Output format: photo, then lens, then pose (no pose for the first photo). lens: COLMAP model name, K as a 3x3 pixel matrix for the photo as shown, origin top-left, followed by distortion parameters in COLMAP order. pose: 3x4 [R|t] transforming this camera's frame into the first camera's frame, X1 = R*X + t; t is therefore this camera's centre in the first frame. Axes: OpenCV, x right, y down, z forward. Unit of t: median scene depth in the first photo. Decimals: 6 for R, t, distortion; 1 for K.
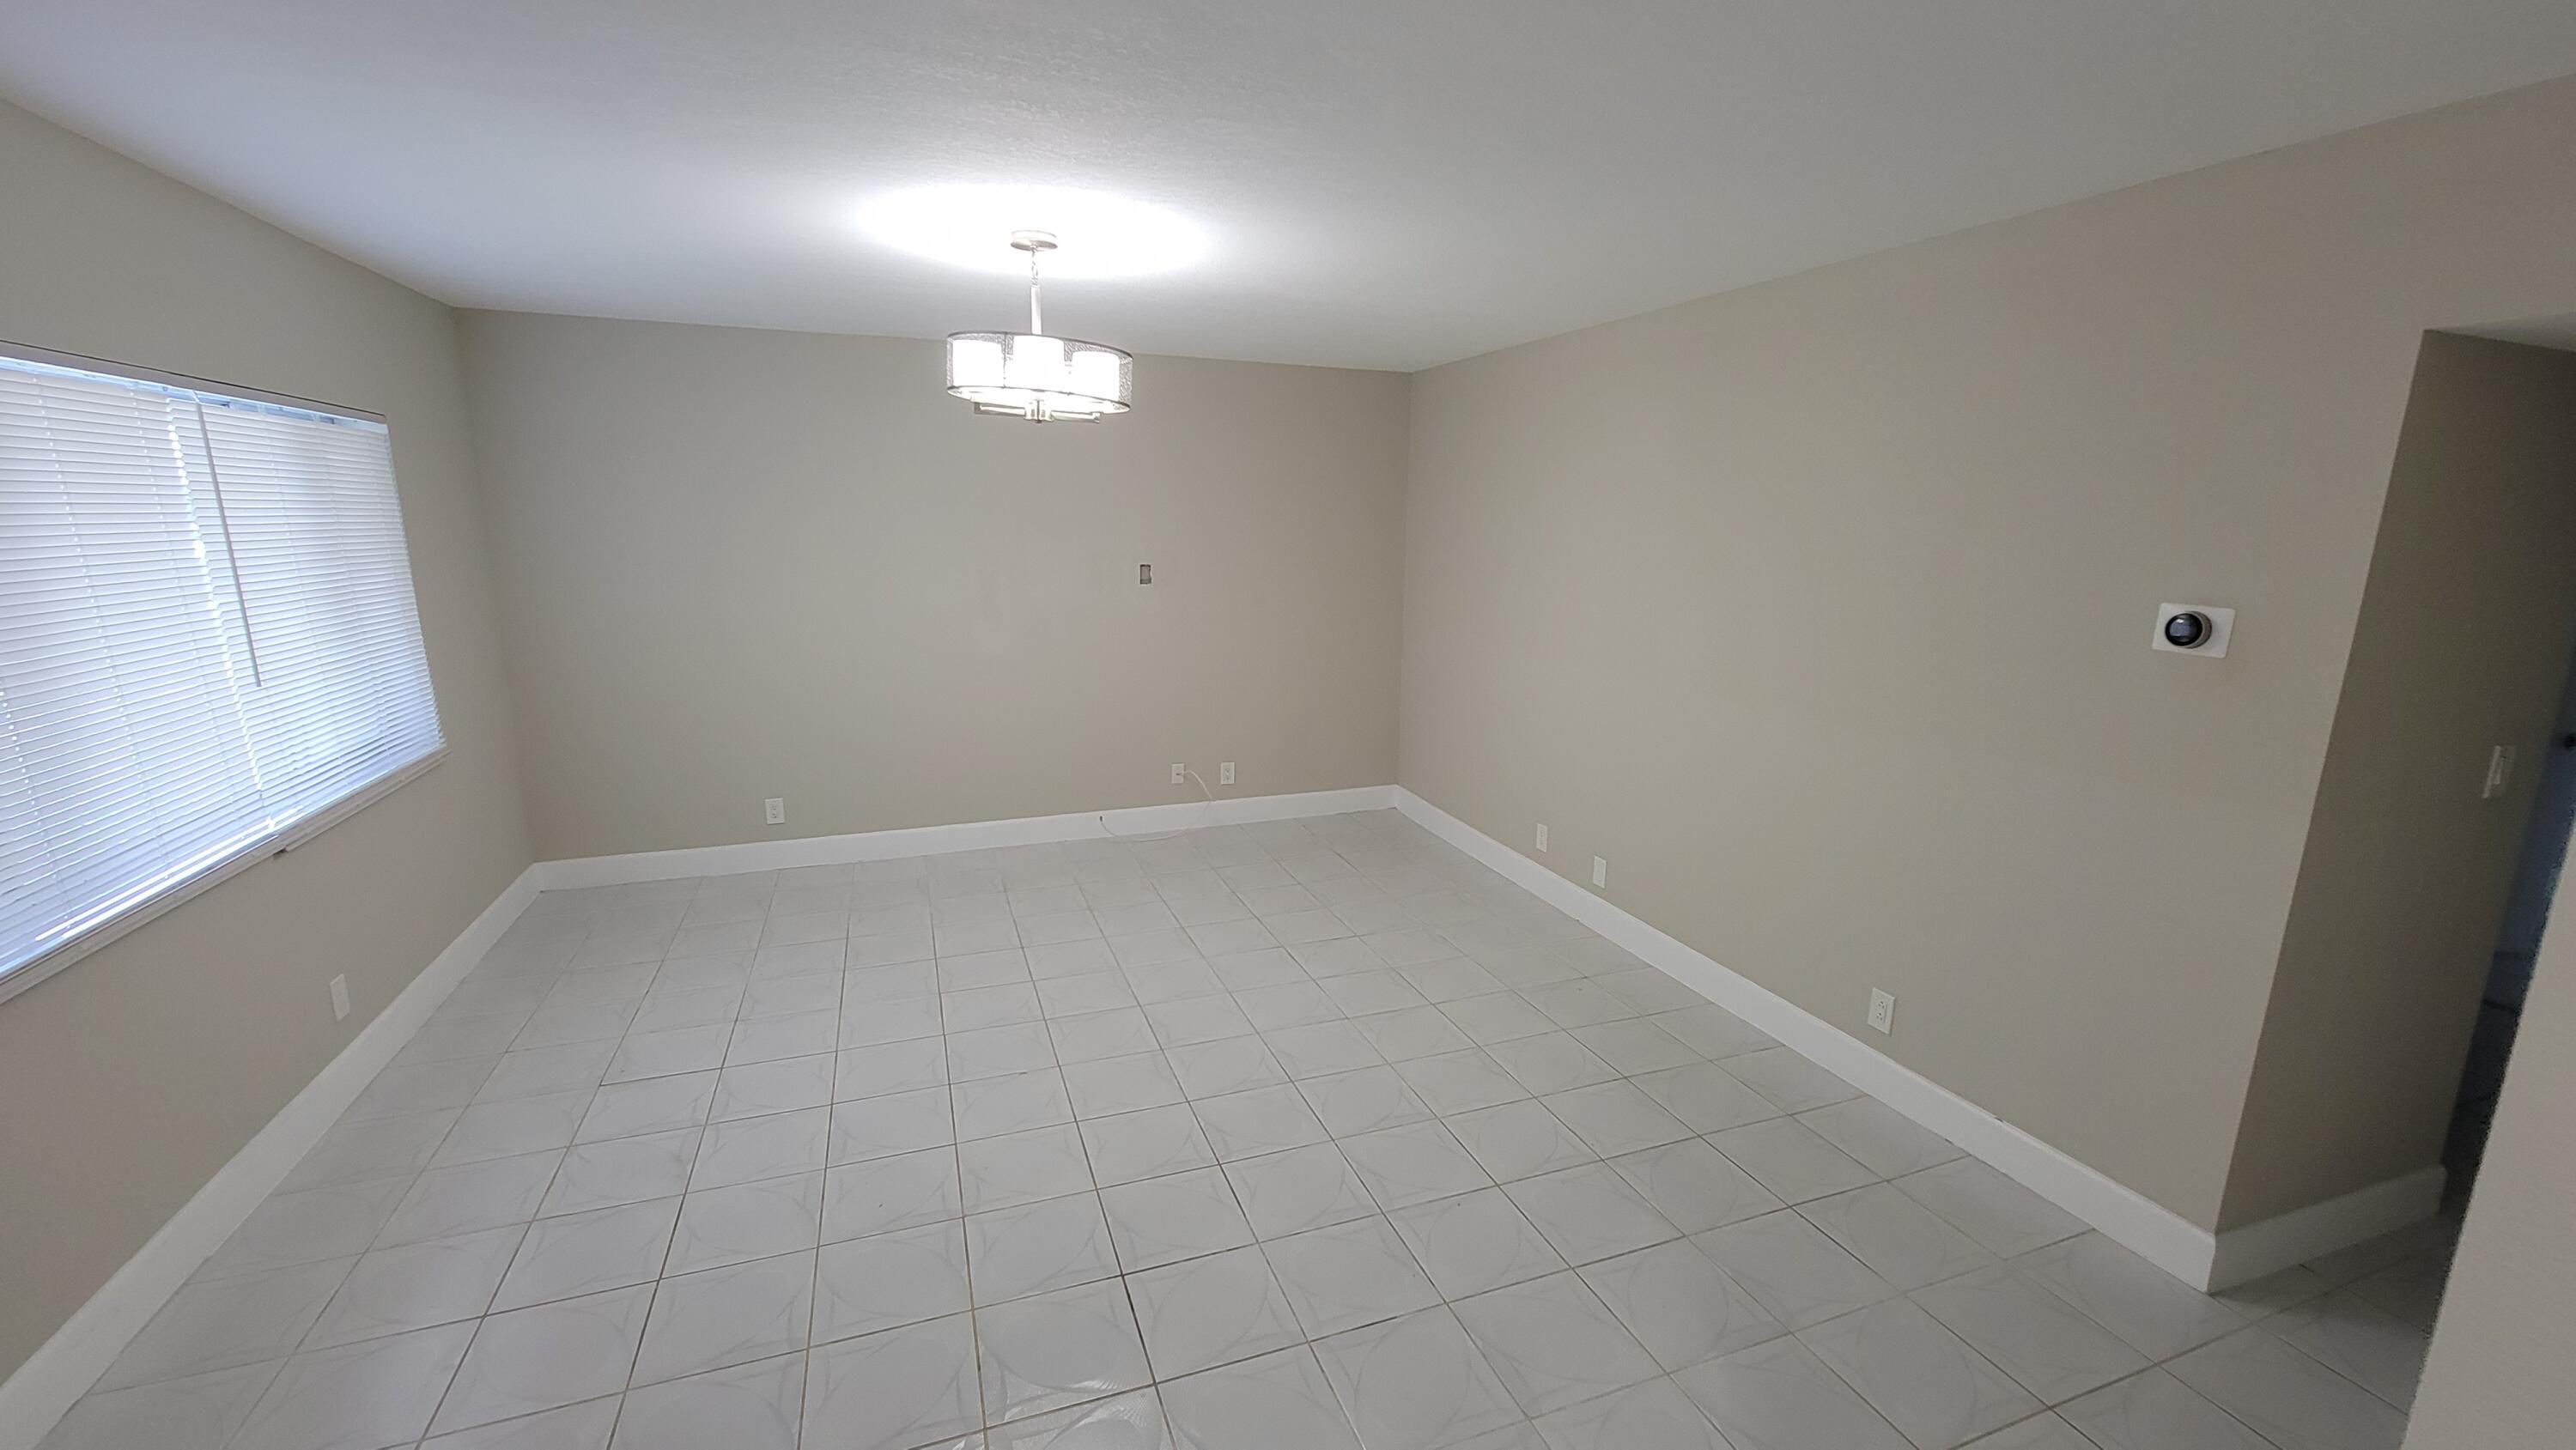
lens RADIAL K [[1057.3, 0, 1289.1], [0, 1057.3, 729.0], [0, 0, 1]] dist [-0.001907, -0.000096]
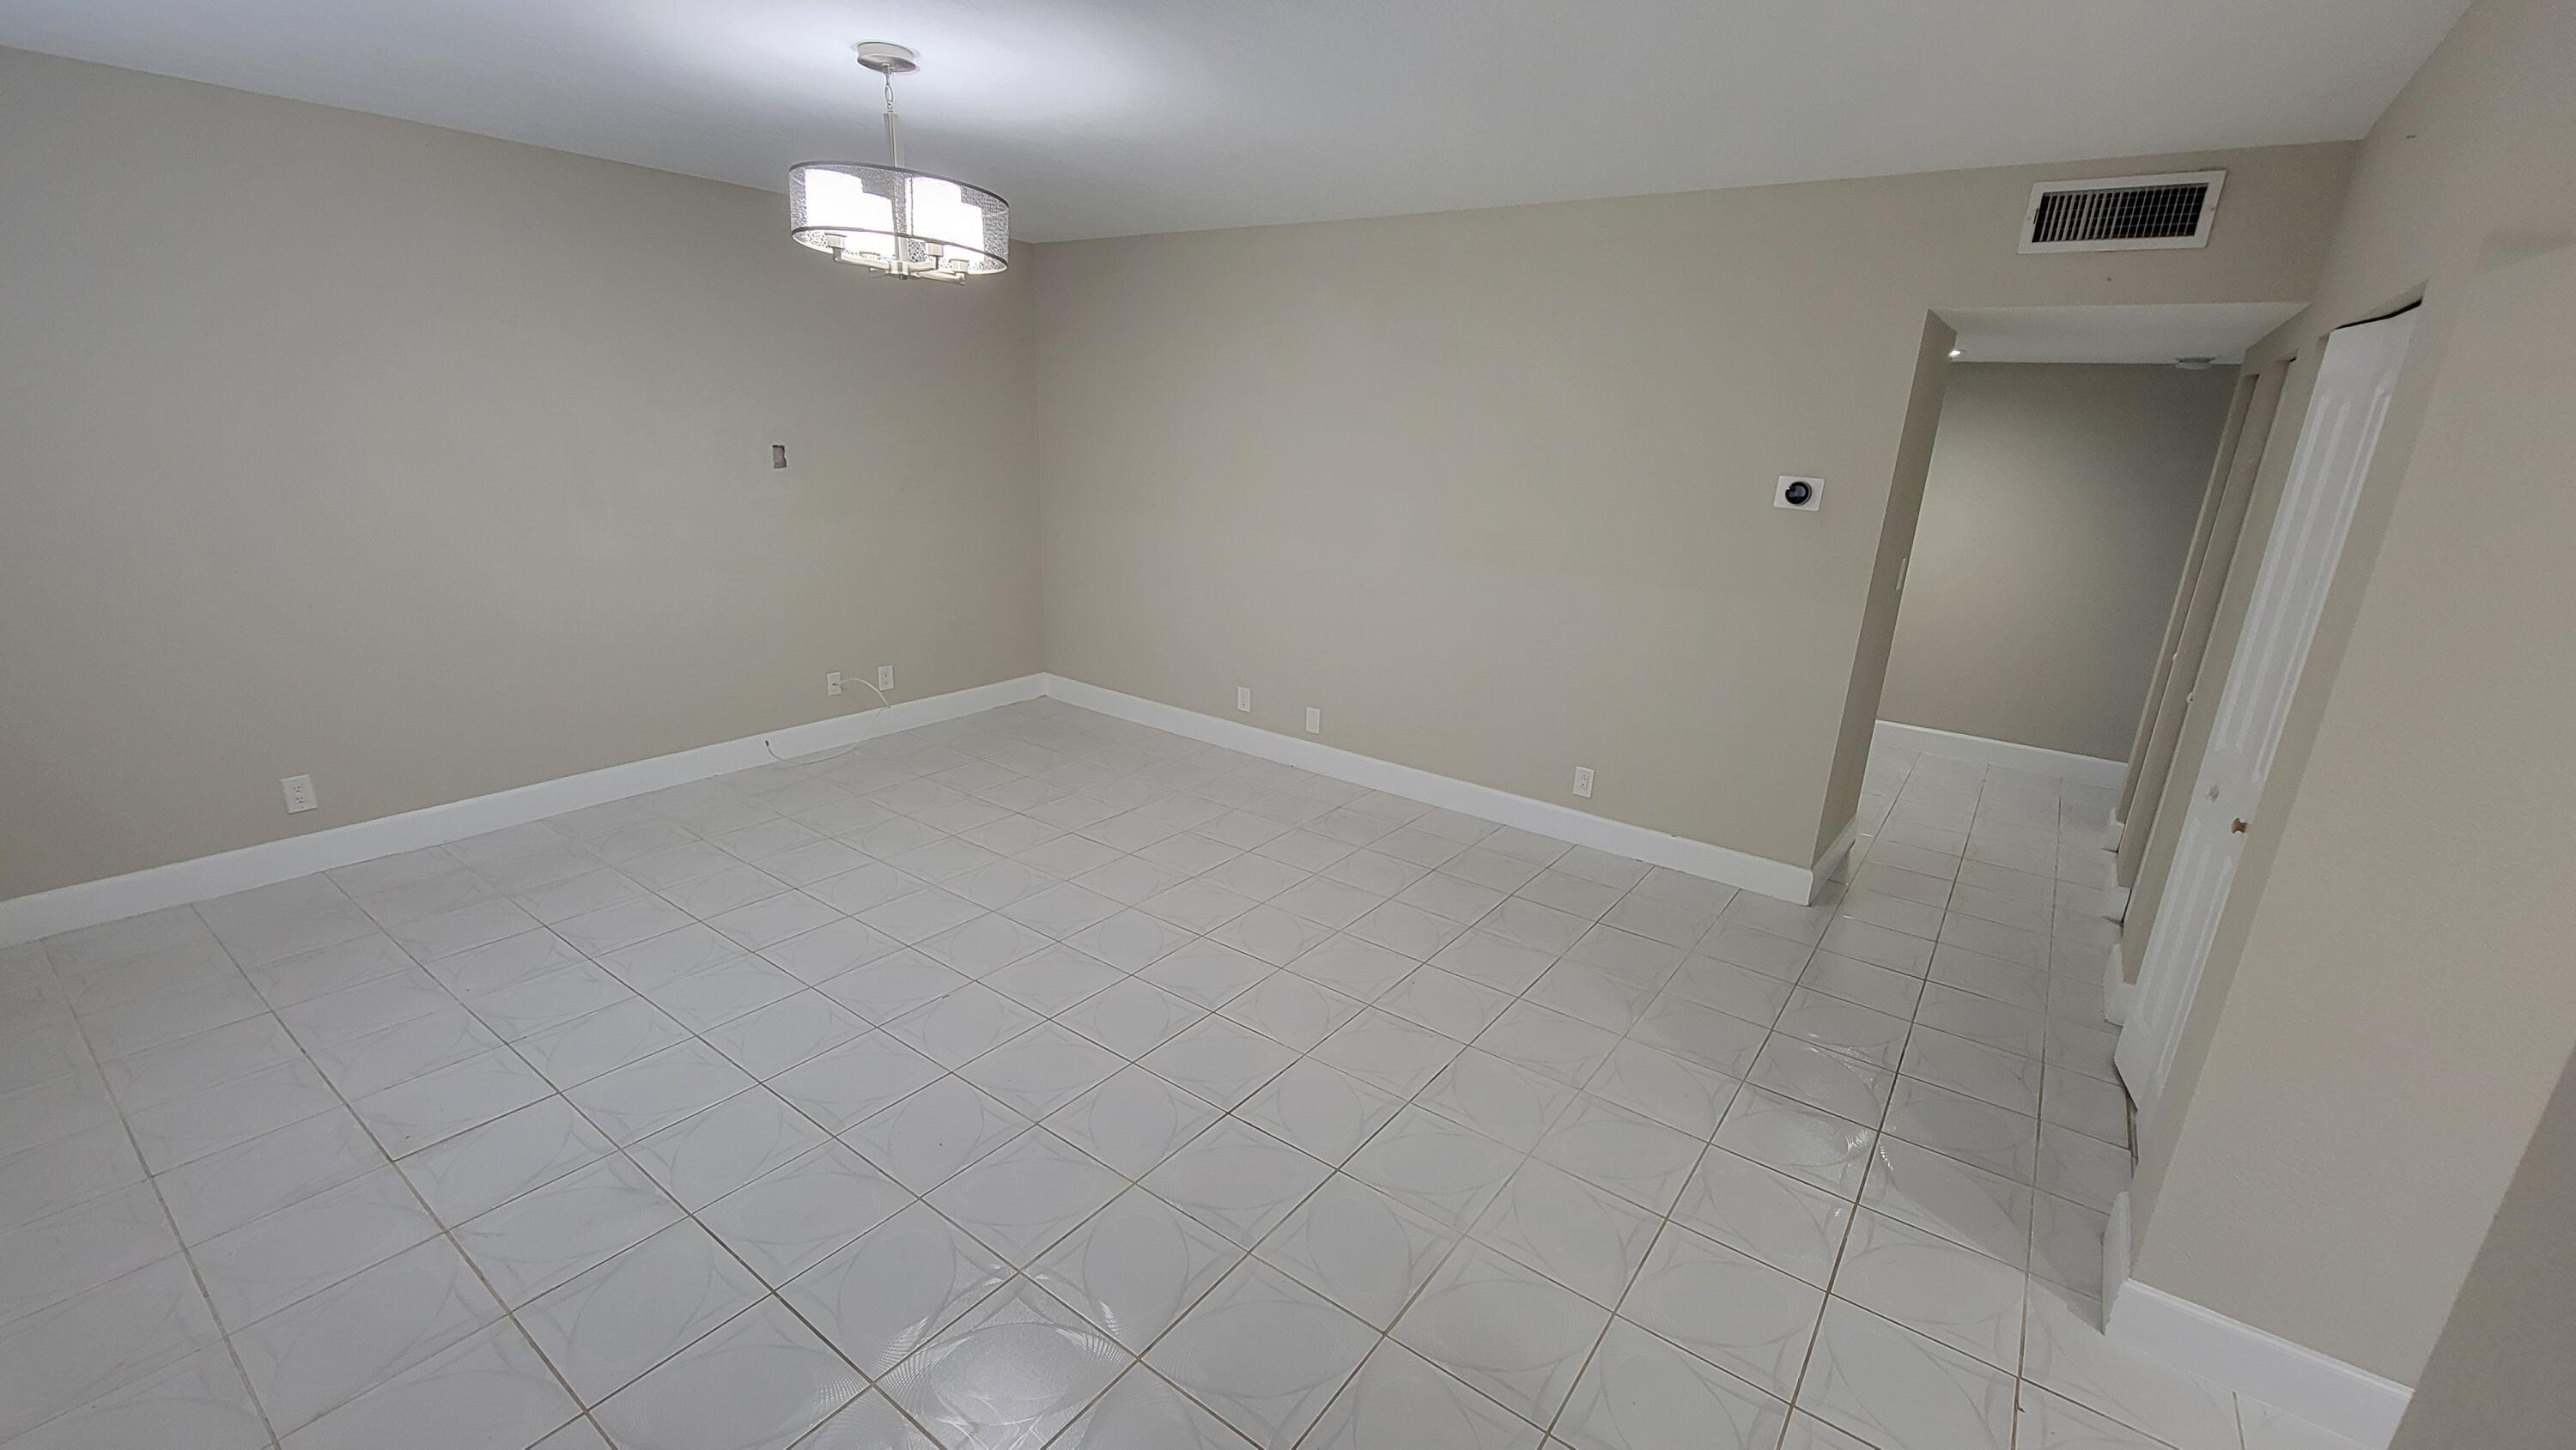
lens RADIAL K [[1057.3, 0, 1291.5], [0, 1057.3, 733.5], [0, 0, 1]] dist [-0.001907, -0.000096]
pose [[0.833461, -0.136473, 0.535461, -0.307272], [0.078636, 0.988453, 0.129528, -0.002054], [-0.546955, -0.065850, 0.834568, 0.040609]]
